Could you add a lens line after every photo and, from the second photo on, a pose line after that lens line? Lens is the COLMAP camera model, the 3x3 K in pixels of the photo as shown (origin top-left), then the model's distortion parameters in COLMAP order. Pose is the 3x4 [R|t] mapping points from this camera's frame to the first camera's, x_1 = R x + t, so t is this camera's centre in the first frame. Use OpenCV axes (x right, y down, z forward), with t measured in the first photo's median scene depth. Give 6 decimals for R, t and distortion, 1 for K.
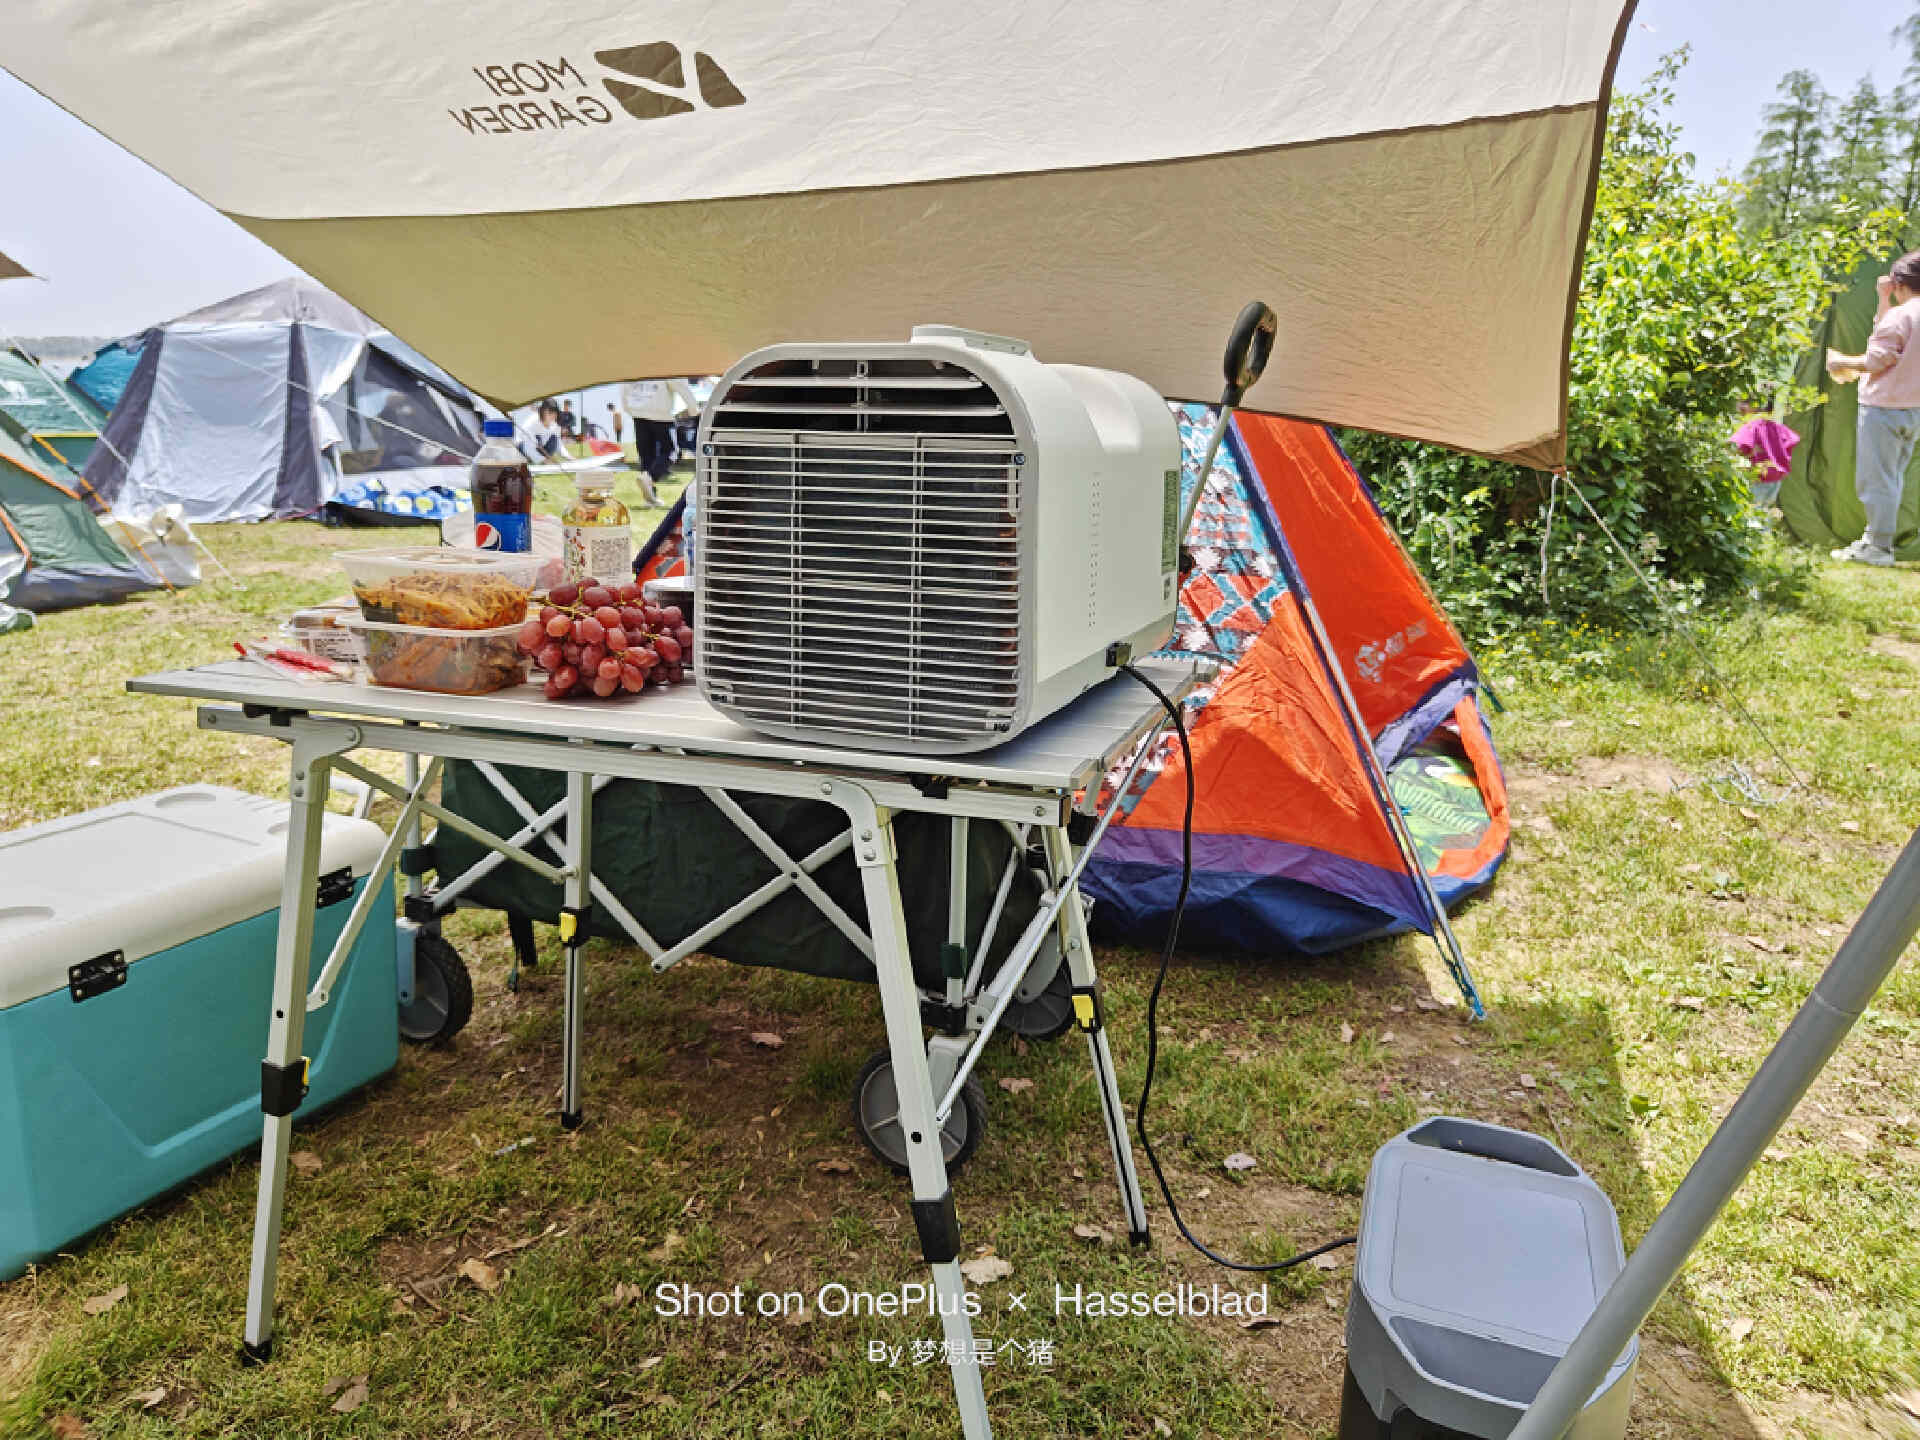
lens RADIAL K [[1361.5, 0, 930.1], [0, 1361.5, 723.6], [0, 0, 1]] dist [-0.007654, 0.003836]
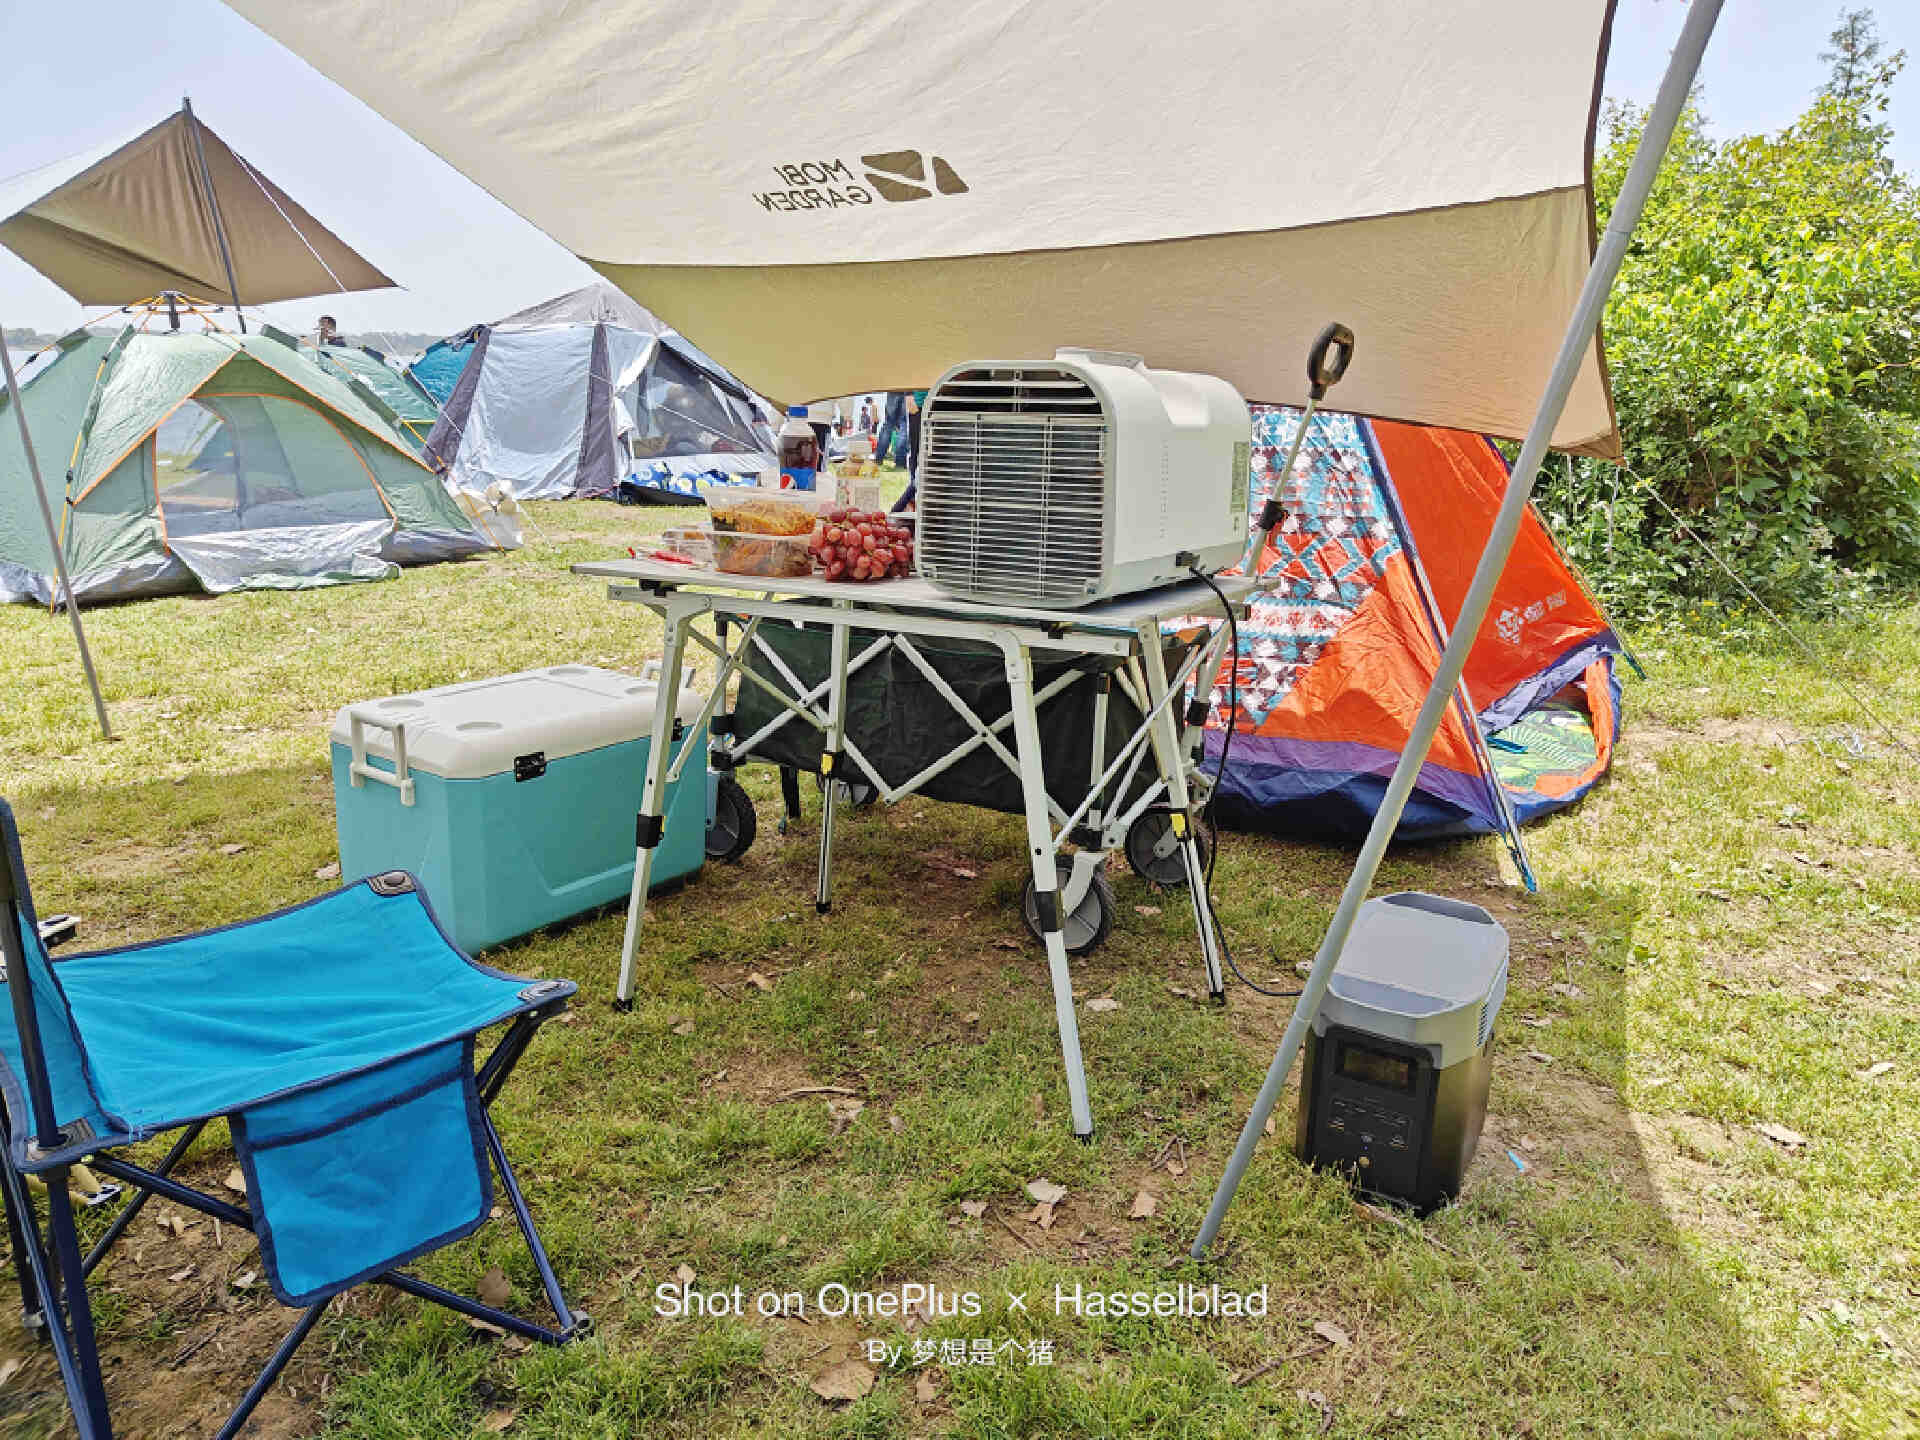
lens RADIAL K [[1307.4, 0, 960.0], [0, 1307.4, 720.0], [0, 0, 1]] dist [0.002117, -0.001000]
pose [[0.987776, 0.041571, -0.150235, 0.062449], [-0.040000, 0.999109, 0.013464, 0.065278], [0.150661, -0.007290, 0.988559, -0.274080]]
